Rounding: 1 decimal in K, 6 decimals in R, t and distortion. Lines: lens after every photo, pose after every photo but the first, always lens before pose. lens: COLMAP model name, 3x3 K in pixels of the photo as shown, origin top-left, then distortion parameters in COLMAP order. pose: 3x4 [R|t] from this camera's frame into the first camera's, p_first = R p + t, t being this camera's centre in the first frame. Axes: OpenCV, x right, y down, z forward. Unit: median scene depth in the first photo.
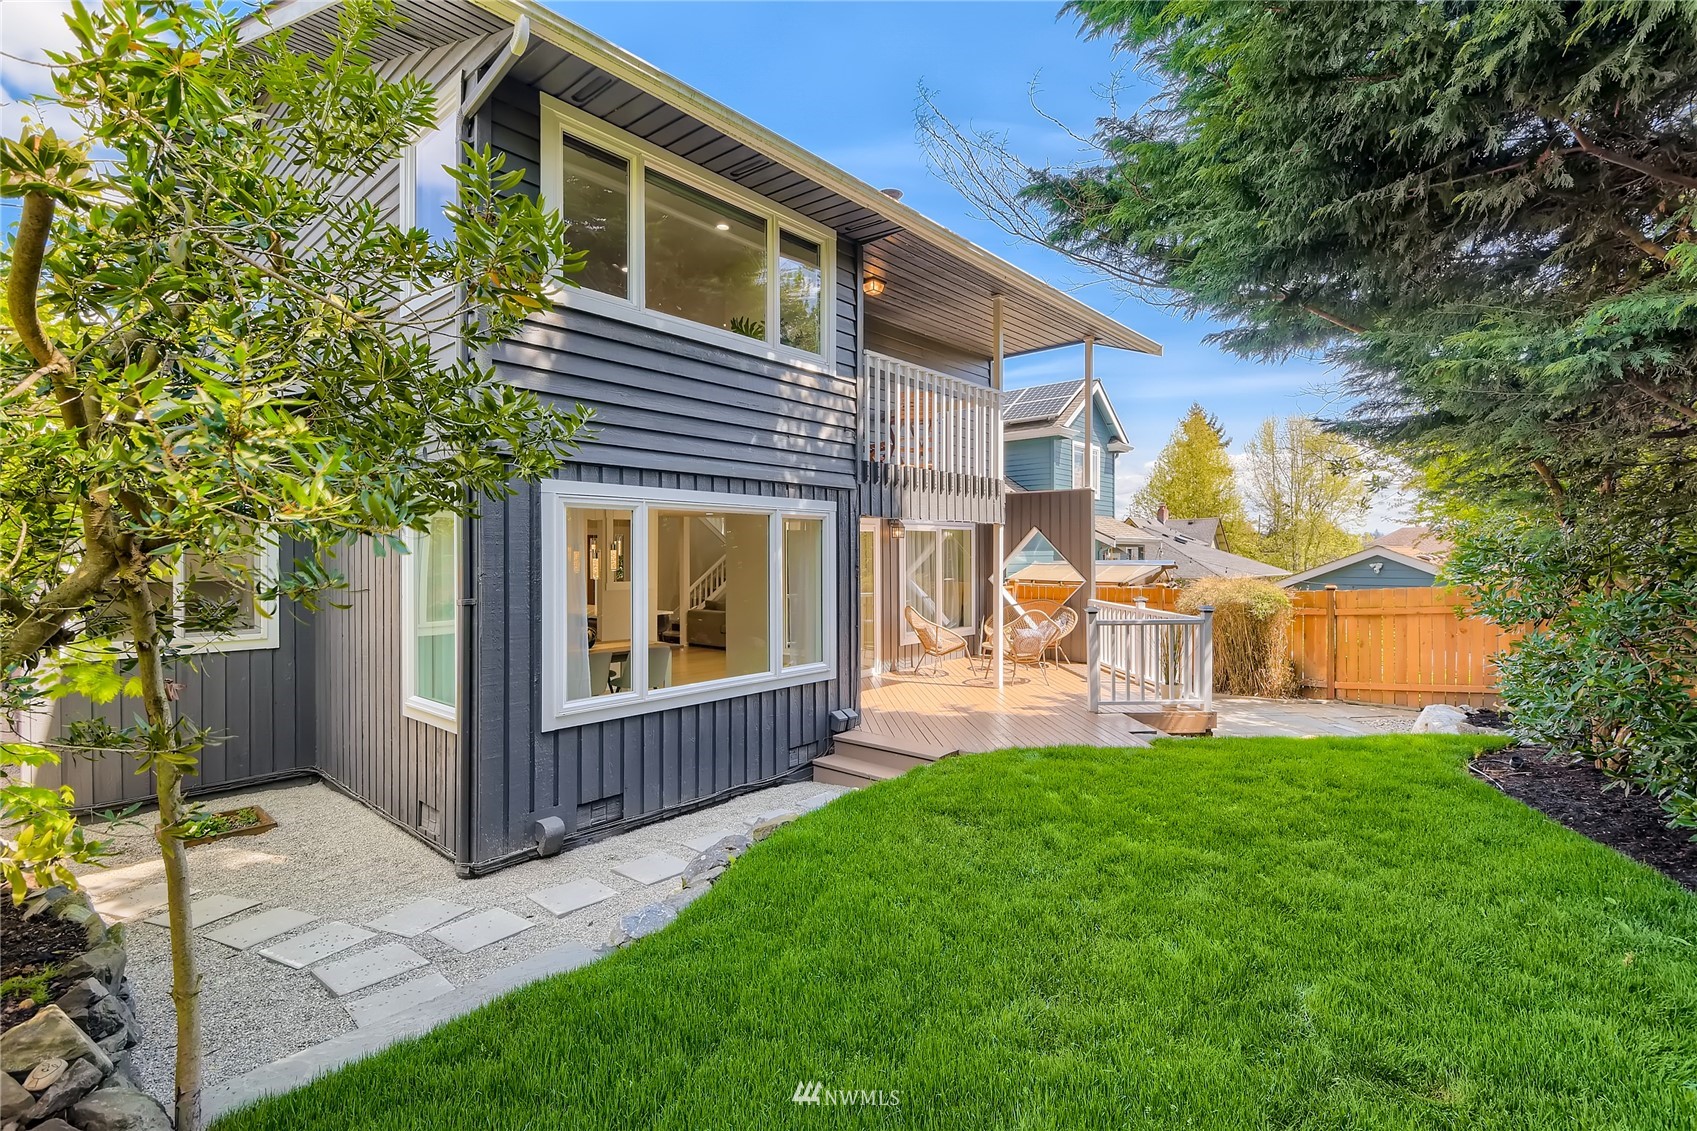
lens RADIAL K [[771.4, 0, 845.7], [0, 771.4, 560.5], [0, 0, 1]] dist [0.004155, -0.006953]
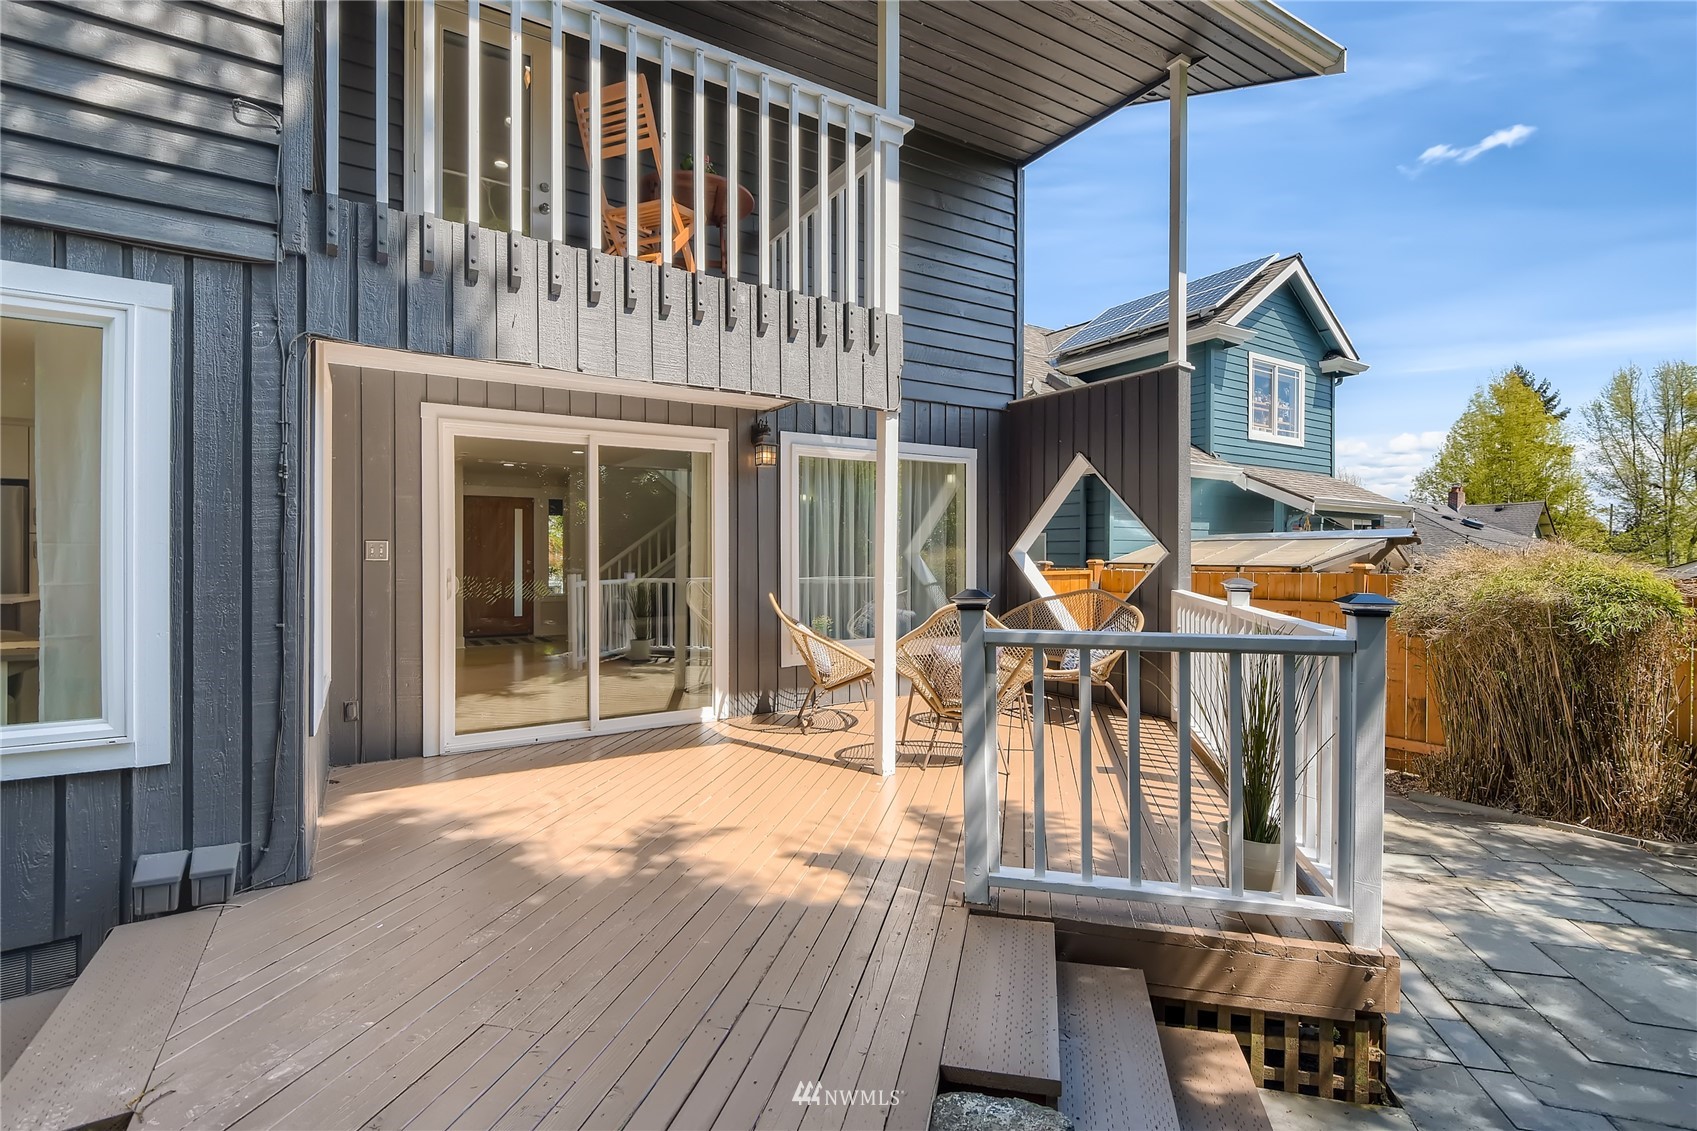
lens RADIAL K [[771.4, 0, 852.6], [0, 771.4, 561.1], [0, 0, 1]] dist [0.004155, -0.006953]
pose [[0.959170, 0.008116, -0.282714, 0.263475], [-0.008260, 0.999966, 0.000681, 0.034131], [0.282710, 0.001682, 0.959204, 0.479468]]
